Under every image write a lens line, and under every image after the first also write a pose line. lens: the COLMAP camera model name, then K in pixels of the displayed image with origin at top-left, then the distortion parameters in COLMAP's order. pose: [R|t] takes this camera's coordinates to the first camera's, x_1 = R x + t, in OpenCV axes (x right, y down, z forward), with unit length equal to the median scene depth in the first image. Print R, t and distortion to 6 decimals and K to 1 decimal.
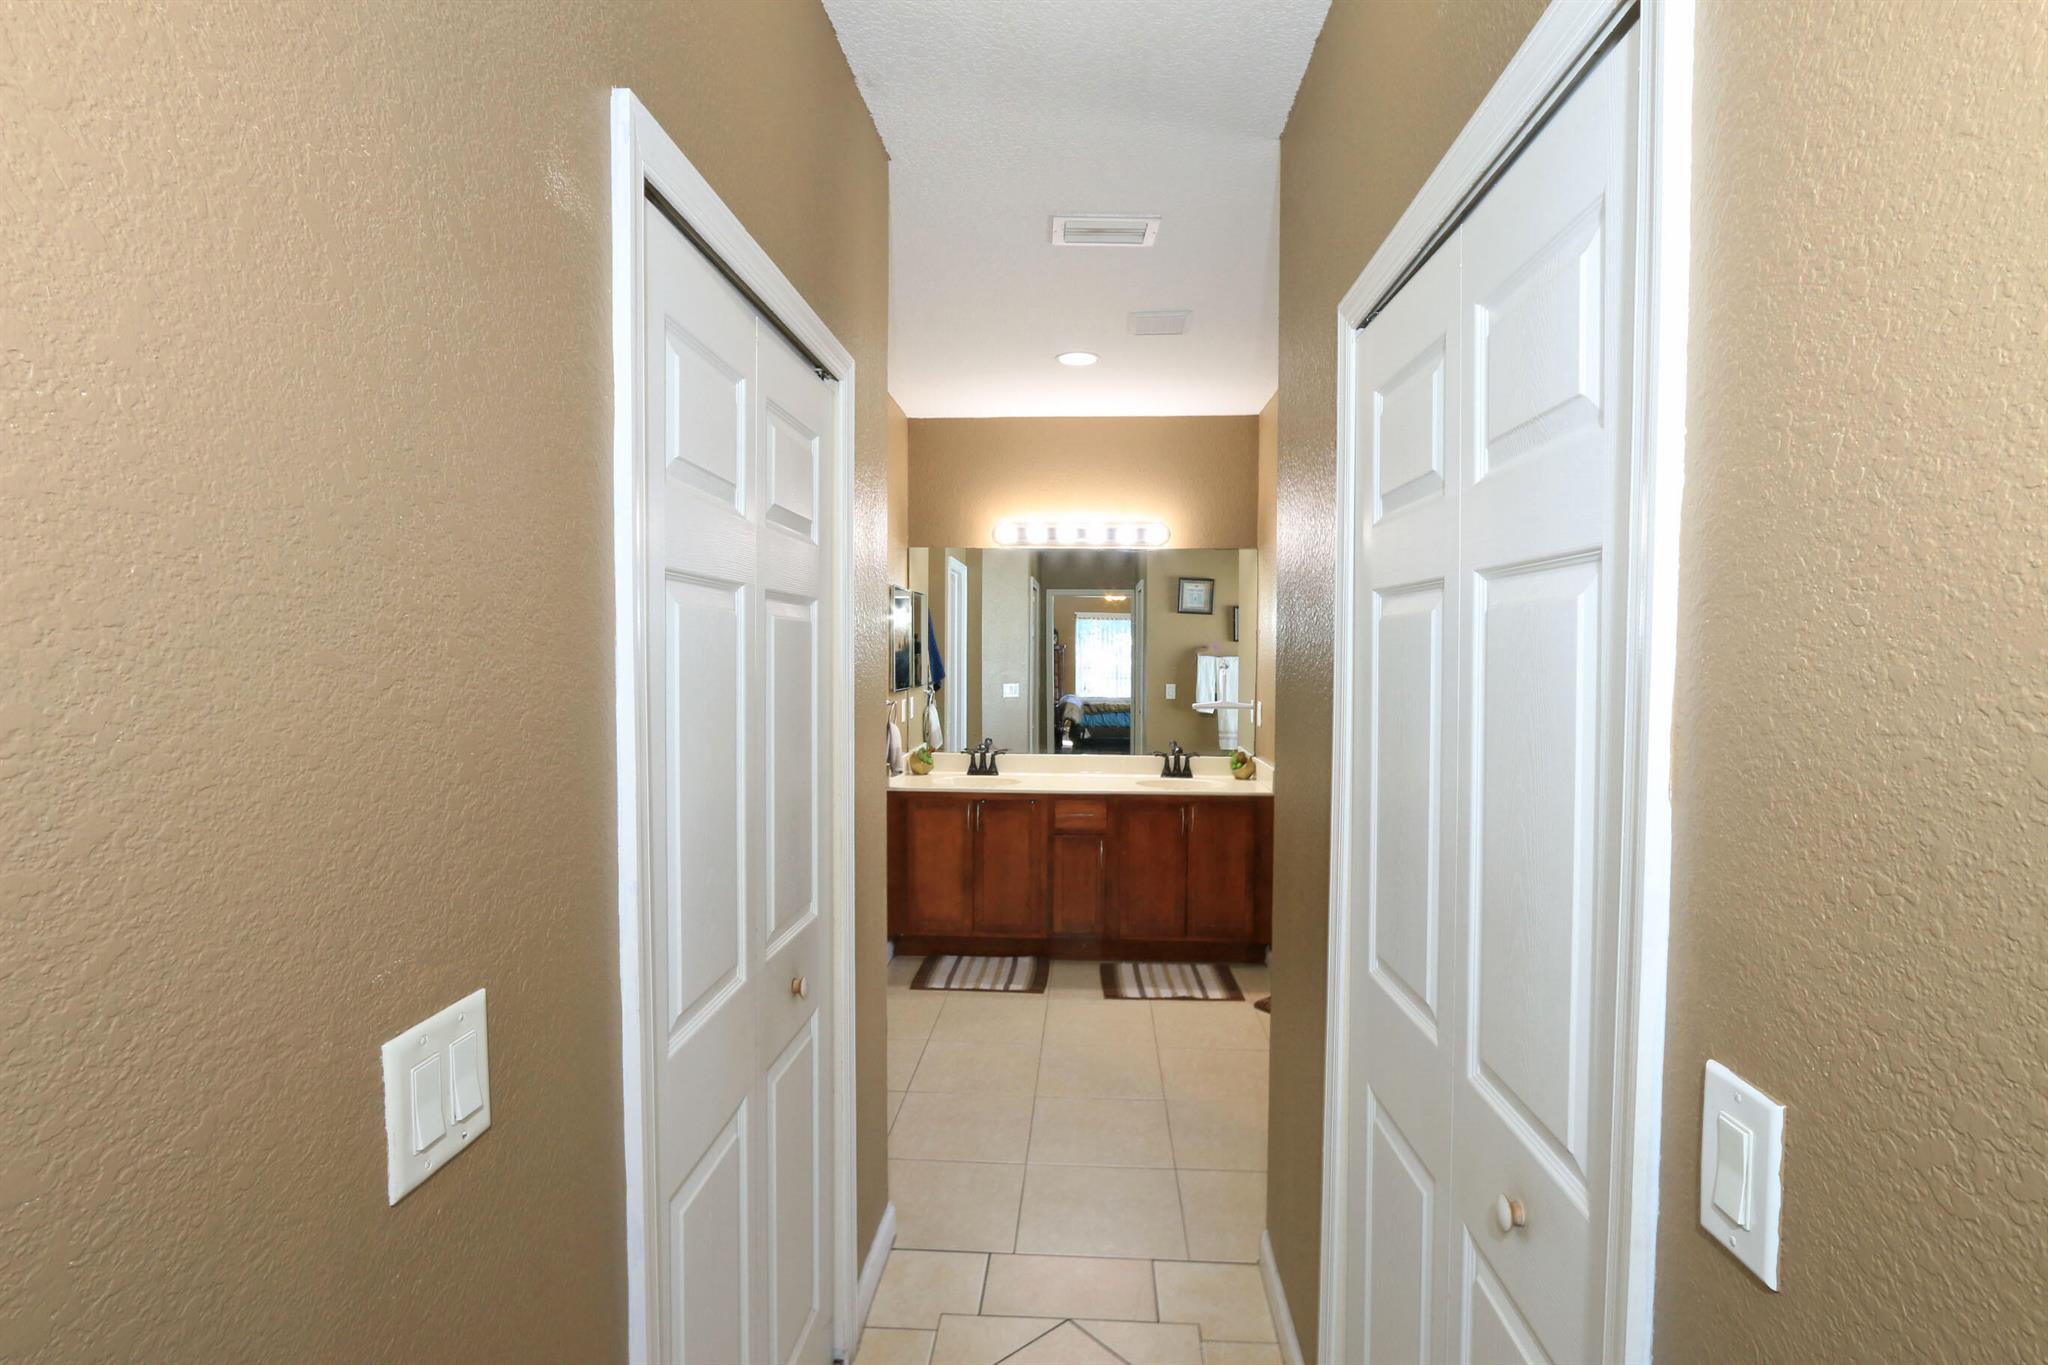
lens RADIAL K [[999.3, 0, 1025.8], [0, 999.3, 683.4], [0, 0, 1]] dist [-0.001516, 0.000070]
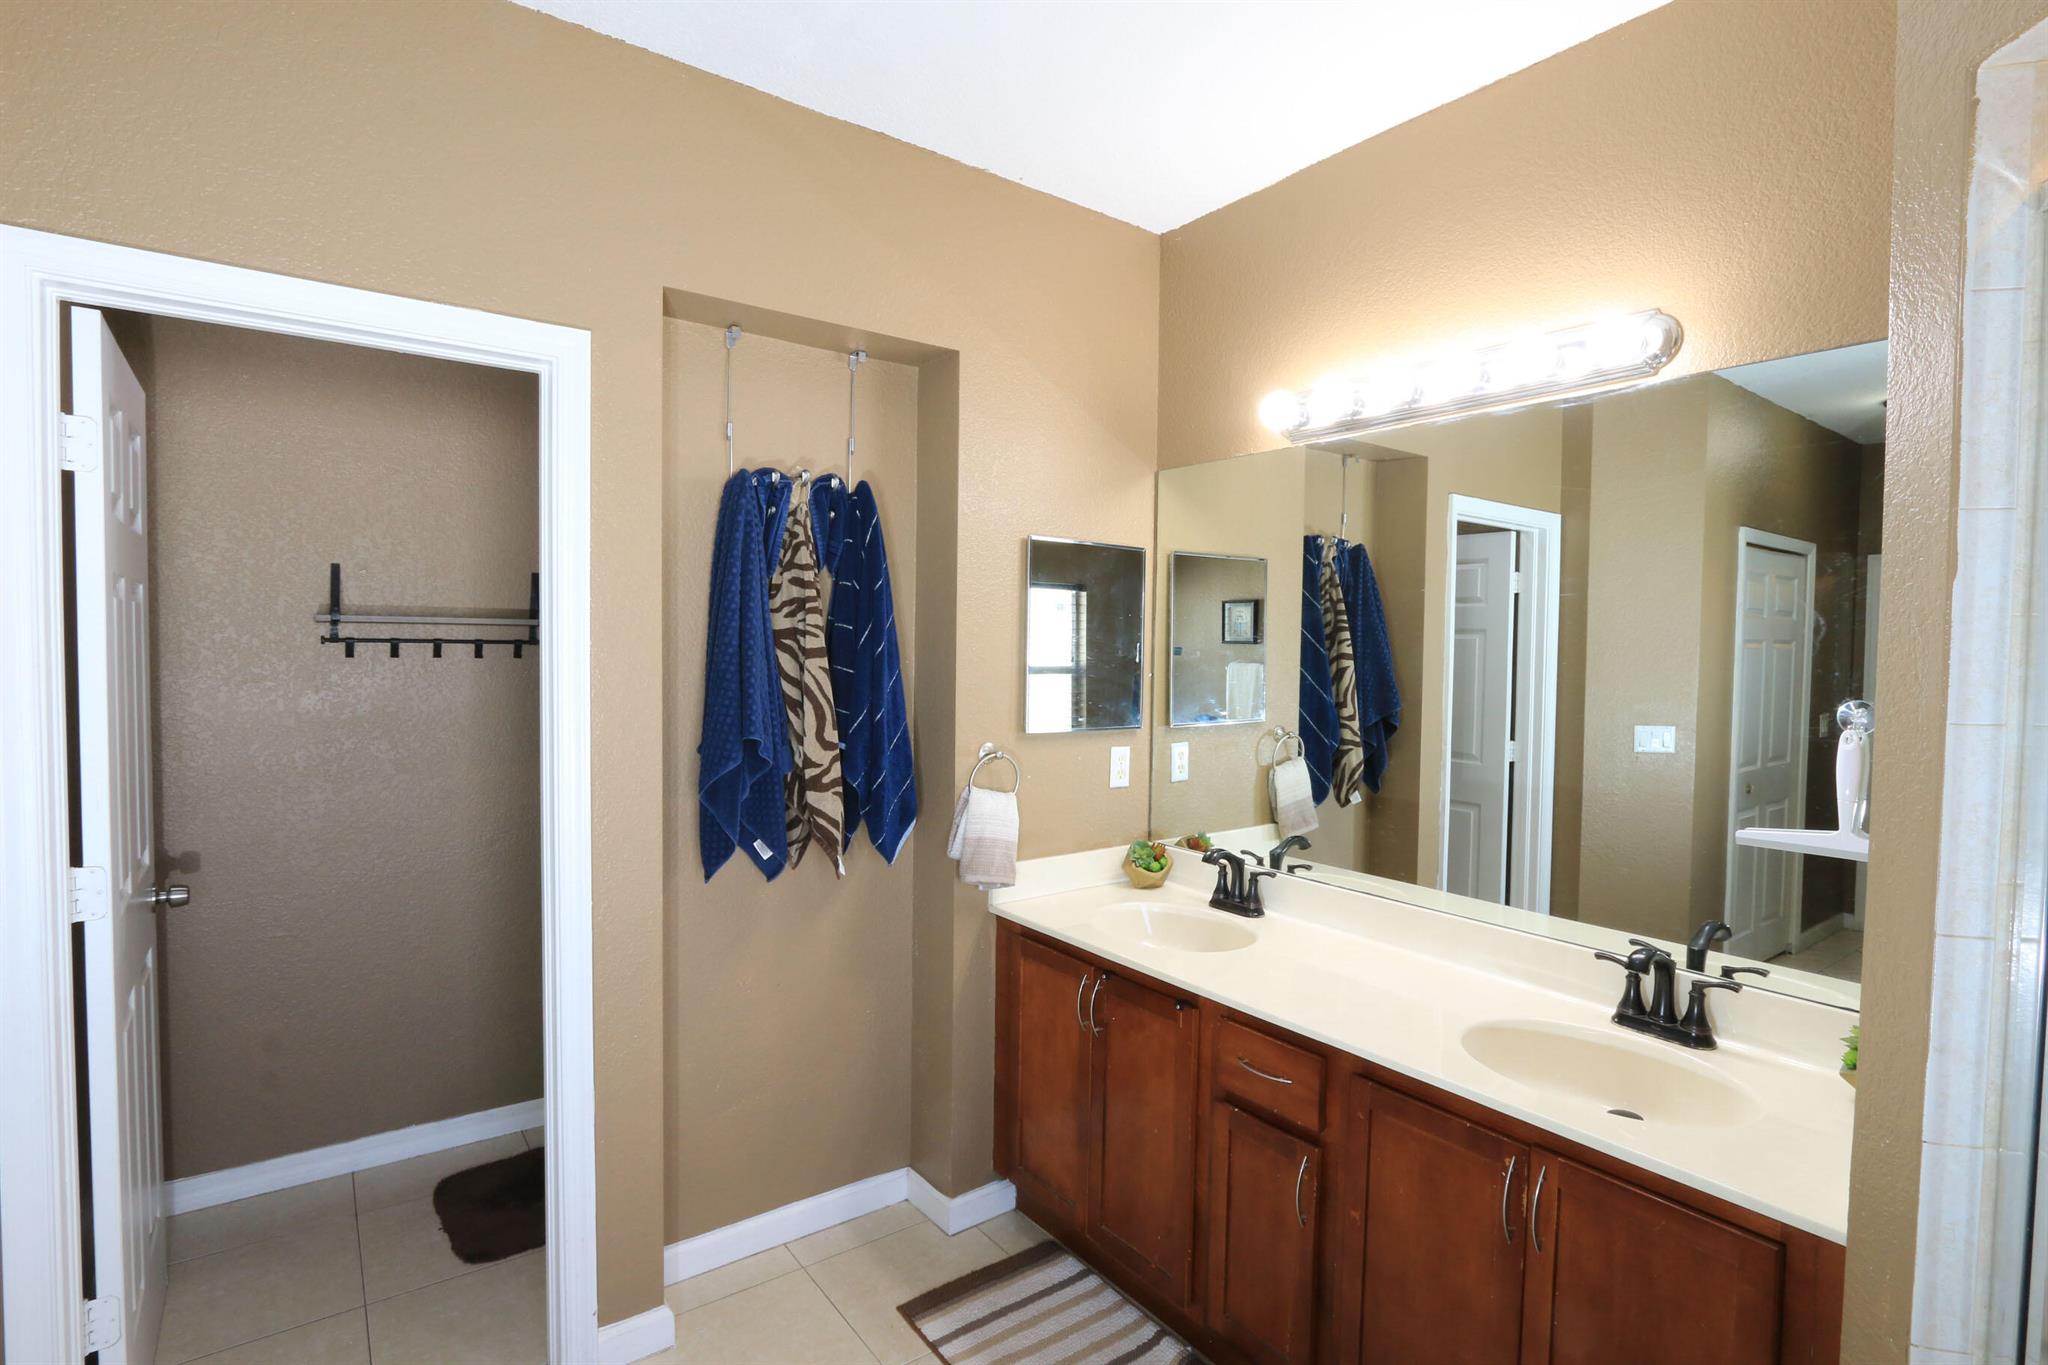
lens RADIAL K [[999.3, 0, 1023.4], [0, 999.3, 688.2], [0, 0, 1]] dist [-0.001516, 0.000070]
pose [[0.642090, 0.033700, -0.765888, 0.287592], [-0.039534, 0.999160, 0.010820, -0.021133], [0.765609, 0.023331, 0.642883, 0.650636]]
